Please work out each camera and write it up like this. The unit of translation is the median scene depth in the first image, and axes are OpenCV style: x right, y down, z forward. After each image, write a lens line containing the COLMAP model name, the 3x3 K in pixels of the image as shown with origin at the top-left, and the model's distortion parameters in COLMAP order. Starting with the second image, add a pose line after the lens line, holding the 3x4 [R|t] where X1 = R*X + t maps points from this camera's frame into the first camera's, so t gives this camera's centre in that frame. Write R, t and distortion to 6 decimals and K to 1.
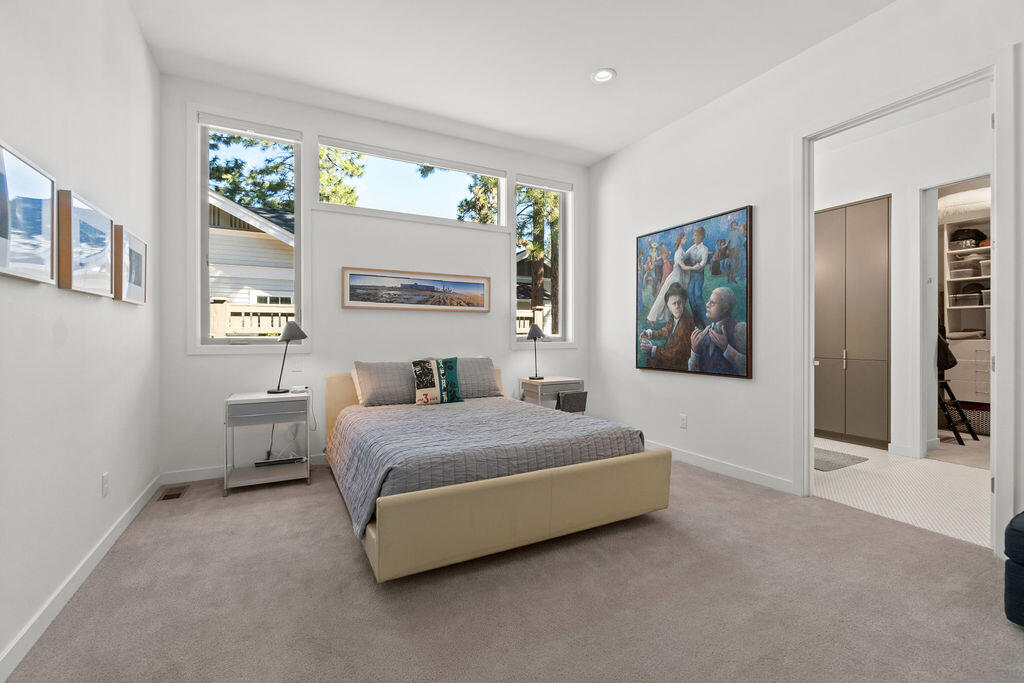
lens RADIAL K [[441.1, 0, 512.0], [0, 441.1, 341.5], [0, 0, 1]] dist [-0.001597, -0.000073]
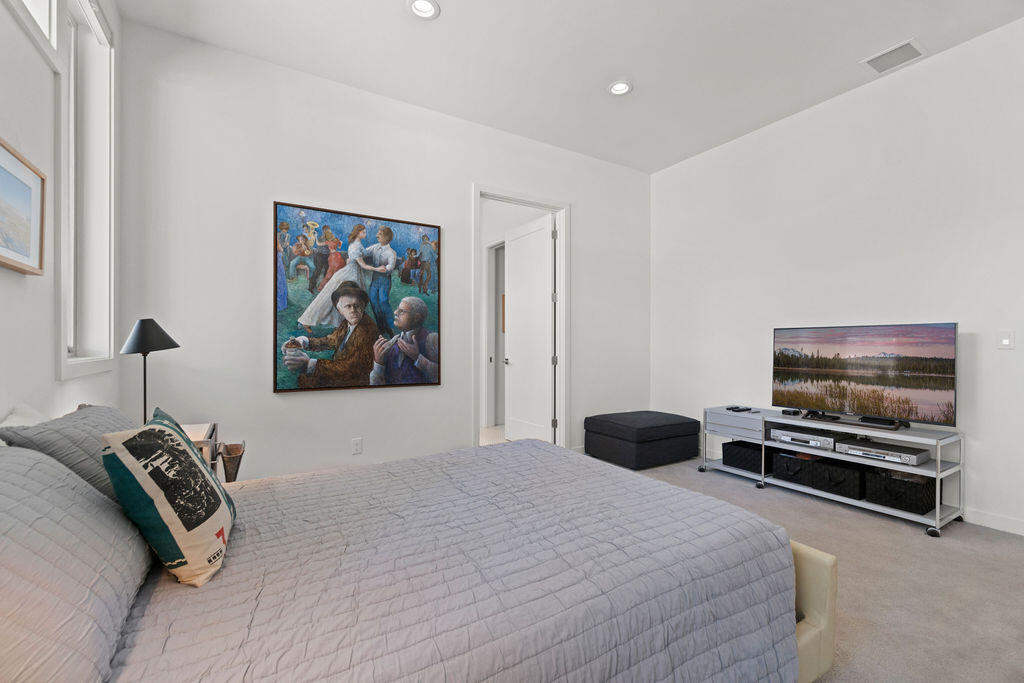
lens RADIAL K [[438.3, 0, 517.4], [0, 438.3, 343.2], [0, 0, 1]] dist [-0.003676, -0.000168]
pose [[-0.065703, 0.001380, 0.997838, -0.484215], [0.007592, 0.999971, -0.000883, -0.014309], [-0.997810, 0.007518, -0.065712, 0.763984]]
